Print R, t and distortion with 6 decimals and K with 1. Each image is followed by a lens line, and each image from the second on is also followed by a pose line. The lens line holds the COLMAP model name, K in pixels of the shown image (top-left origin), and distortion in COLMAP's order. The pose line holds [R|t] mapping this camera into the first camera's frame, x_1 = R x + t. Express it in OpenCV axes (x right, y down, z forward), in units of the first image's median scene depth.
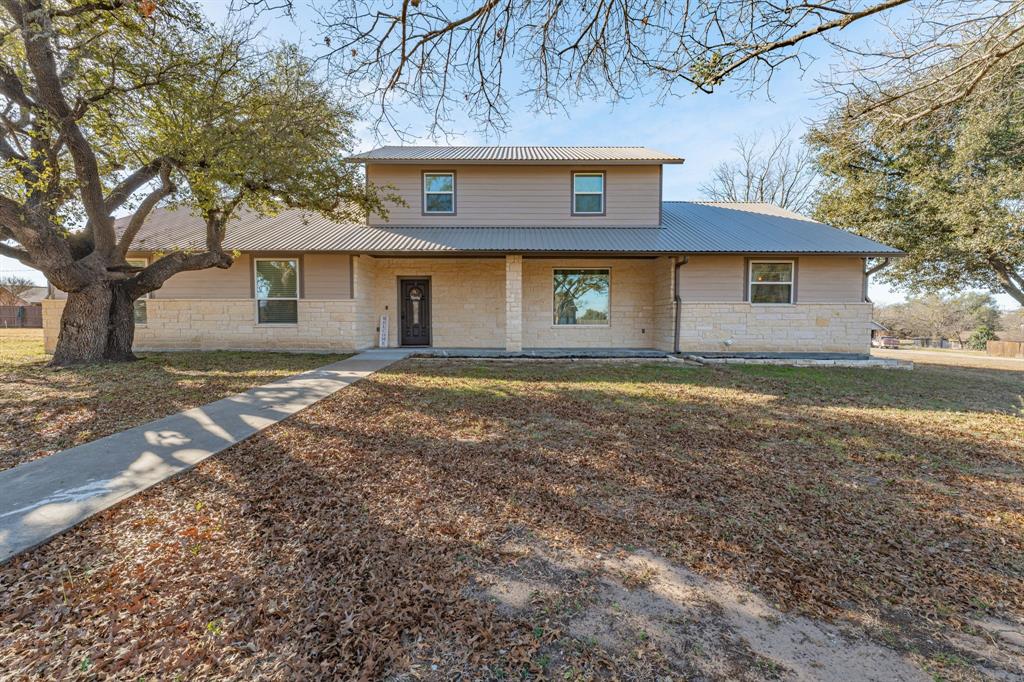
lens RADIAL K [[422.7, 0, 511.5], [0, 422.7, 335.0], [0, 0, 1]] dist [-0.017565, -0.000072]
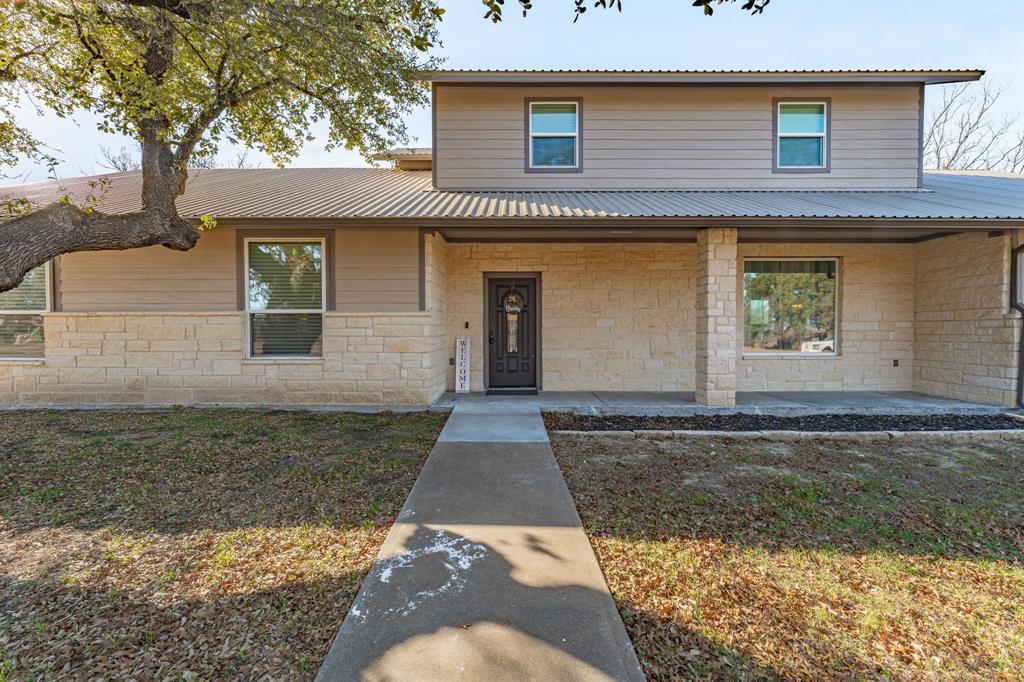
lens RADIAL K [[460.1, 0, 527.1], [0, 460.1, 335.7], [0, 0, 1]] dist [-0.014946, 0.000271]
pose [[0.999992, -0.003381, -0.002159, -0.225796], [0.003322, 0.999630, -0.027006, -0.034865], [0.002250, 0.026999, 0.999633, 0.379011]]
